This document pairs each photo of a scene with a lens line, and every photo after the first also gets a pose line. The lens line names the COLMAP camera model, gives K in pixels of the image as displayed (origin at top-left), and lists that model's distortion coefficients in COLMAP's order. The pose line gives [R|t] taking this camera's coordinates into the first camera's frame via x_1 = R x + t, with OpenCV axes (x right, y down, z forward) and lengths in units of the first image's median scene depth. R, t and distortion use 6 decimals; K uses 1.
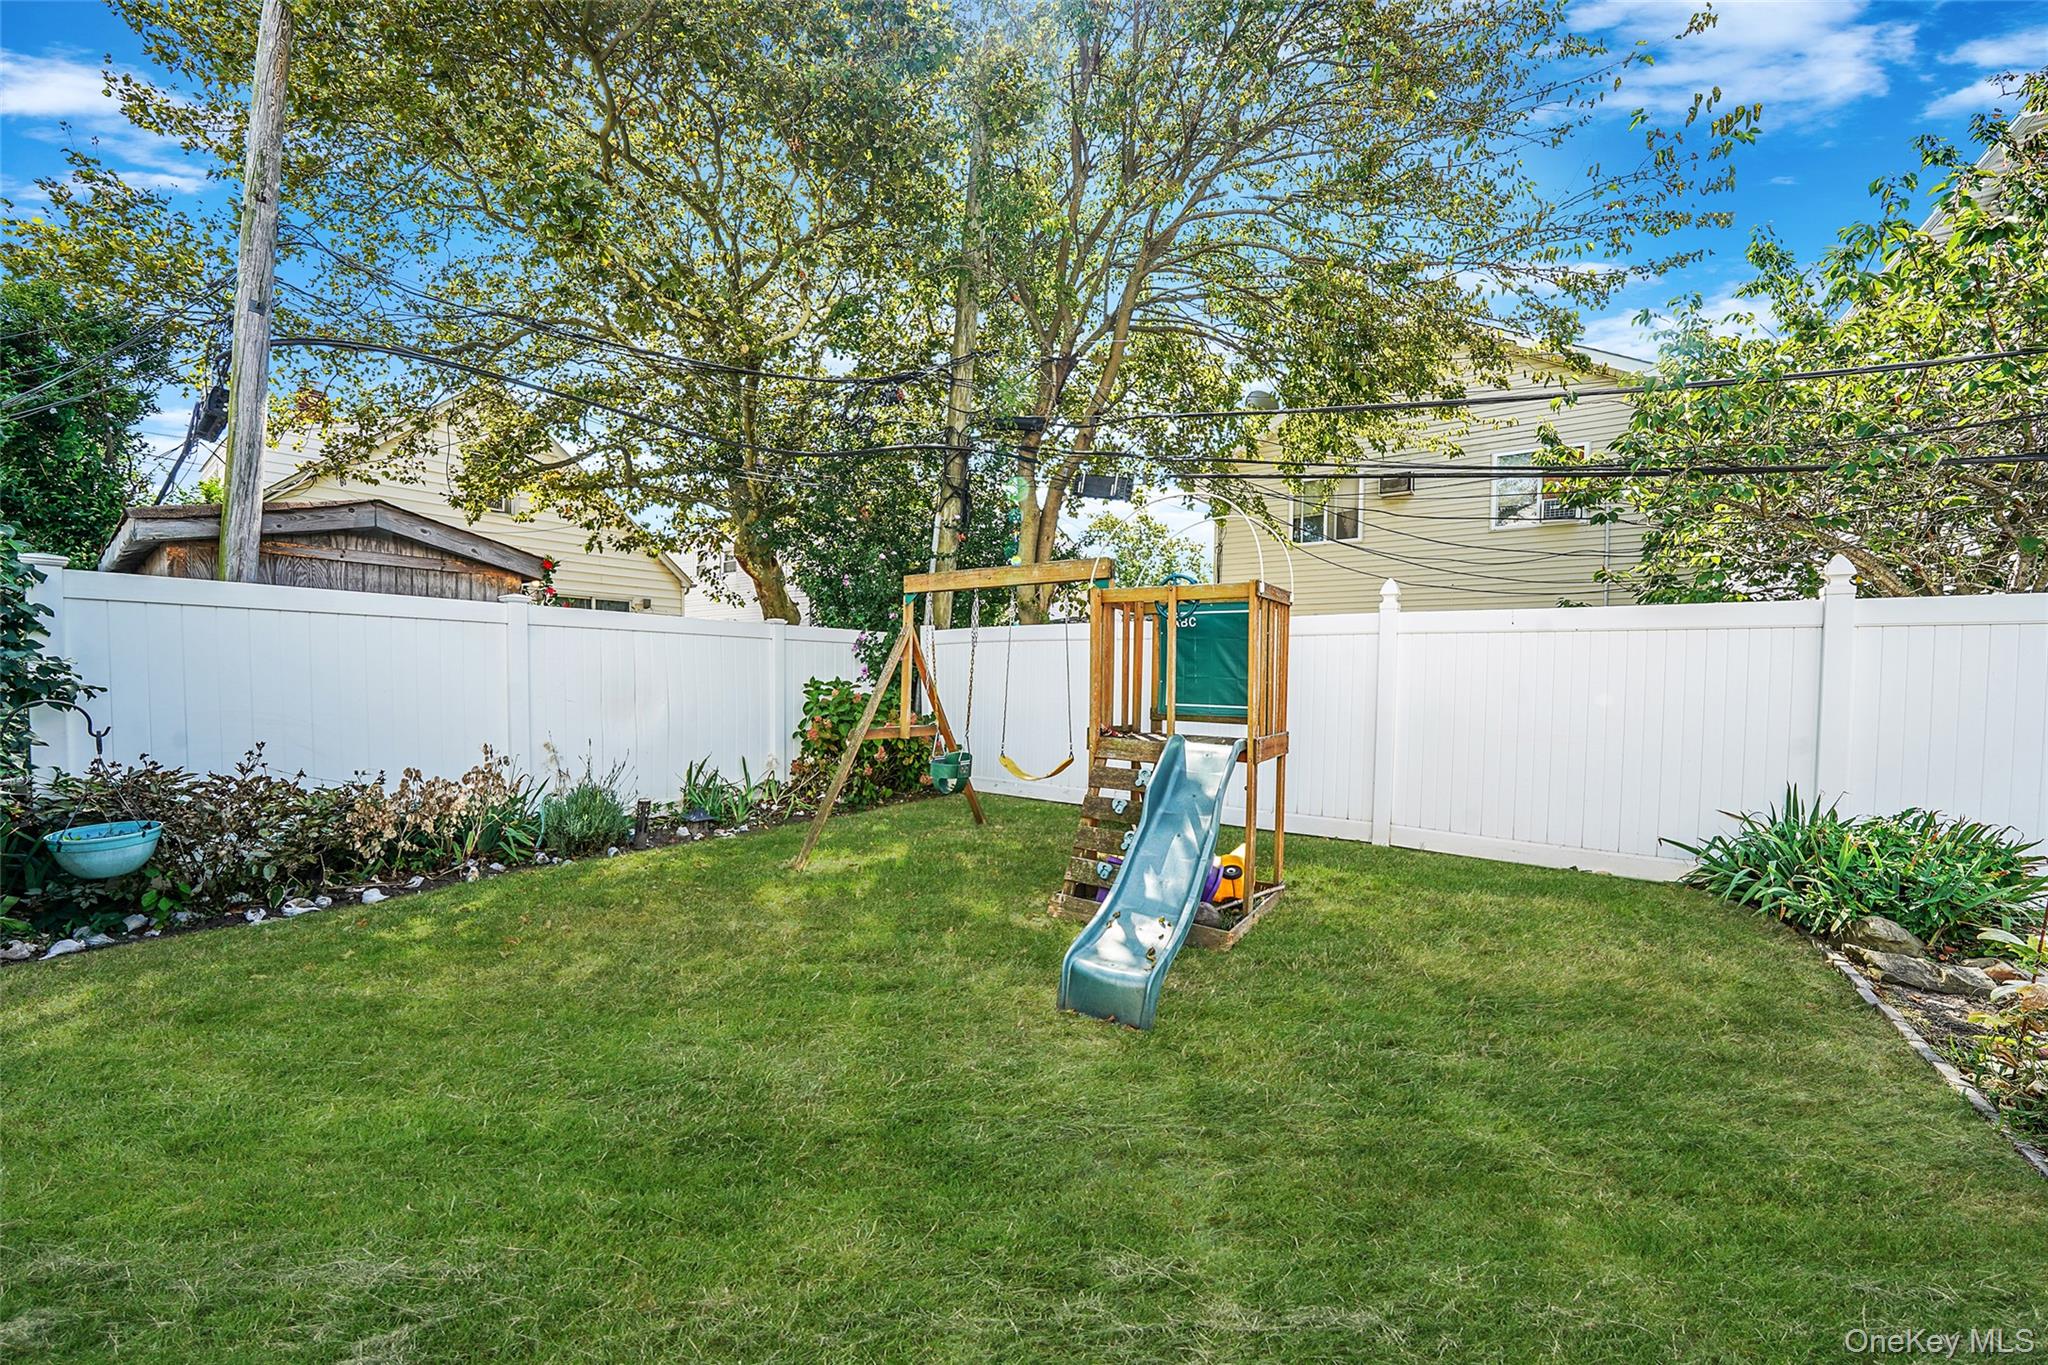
lens RADIAL K [[715.4, 0, 1017.2], [0, 715.4, 694.5], [0, 0, 1]] dist [-0.024514, 0.001828]
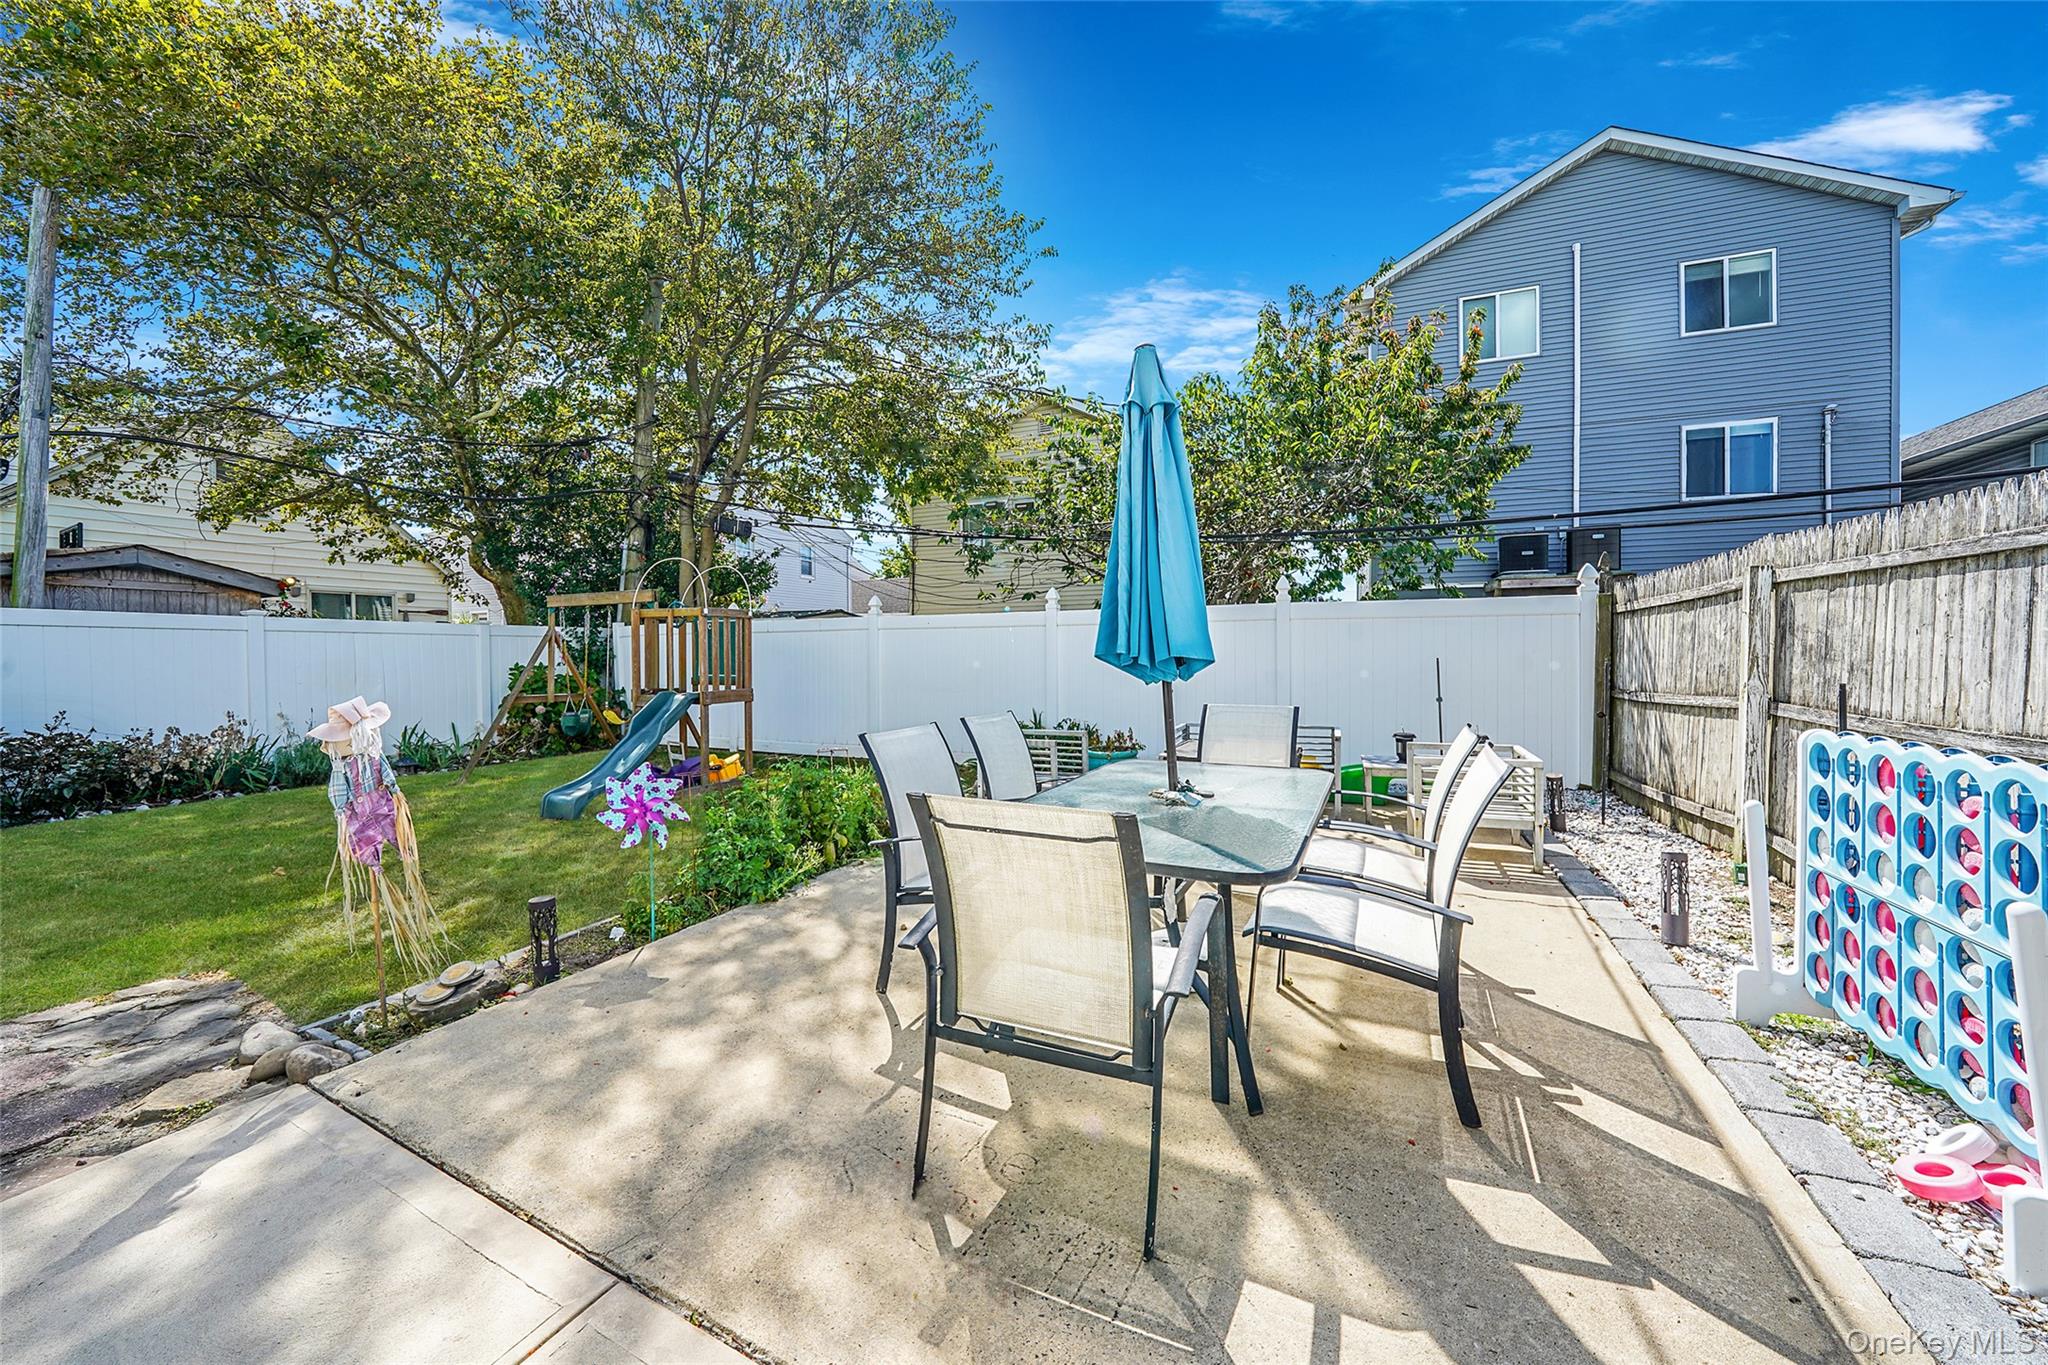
lens RADIAL K [[764.3, 0, 1022.1], [0, 764.3, 656.9], [0, 0, 1]] dist [-0.000101, 0.000294]
pose [[0.987981, -0.019484, 0.153341, 0.619495], [0.023382, 0.999447, -0.023661, 0.027878], [-0.152795, 0.026962, 0.987890, -0.807908]]
